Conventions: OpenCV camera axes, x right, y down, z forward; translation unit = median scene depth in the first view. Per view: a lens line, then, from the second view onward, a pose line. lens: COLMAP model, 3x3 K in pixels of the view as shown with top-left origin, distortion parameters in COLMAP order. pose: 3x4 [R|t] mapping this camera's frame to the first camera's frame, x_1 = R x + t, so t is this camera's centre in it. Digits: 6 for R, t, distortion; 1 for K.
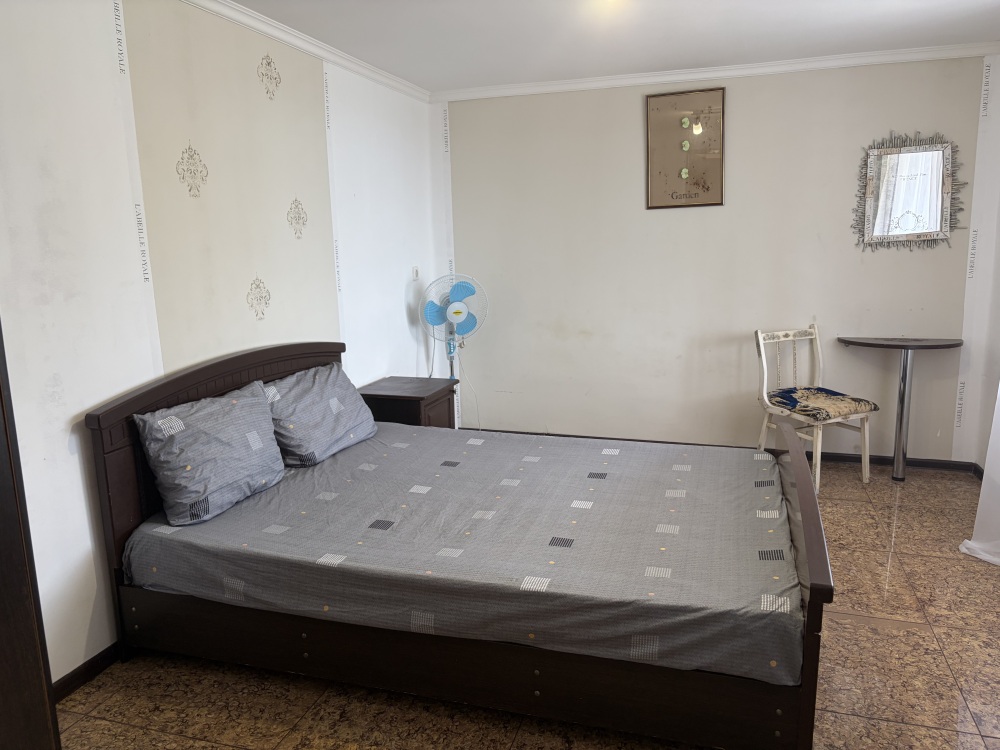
lens RADIAL K [[767.3, 0, 499.5], [0, 767.3, 372.7], [0, 0, 1]] dist [-0.011153, -0.015517]
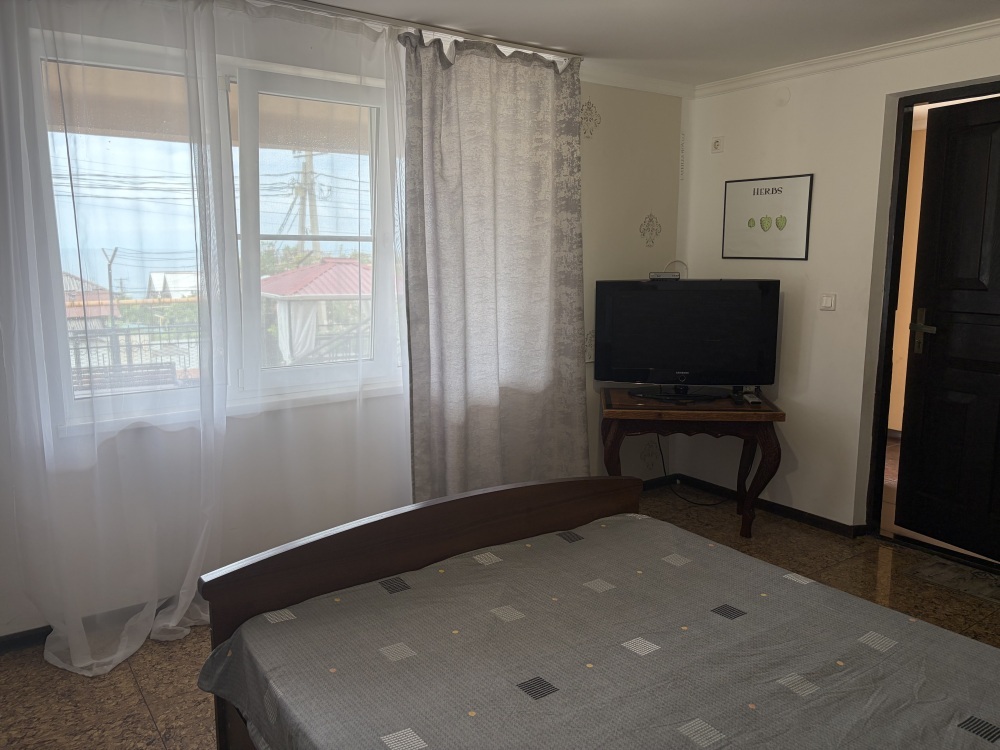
lens RADIAL K [[767.3, 0, 499.6], [0, 767.3, 373.8], [0, 0, 1]] dist [-0.011153, -0.015517]
pose [[-0.790692, -0.073762, 0.607754, -0.190531], [0.137222, 0.946105, 0.293353, -0.277666], [-0.596637, 0.315350, -0.737956, 1.539165]]
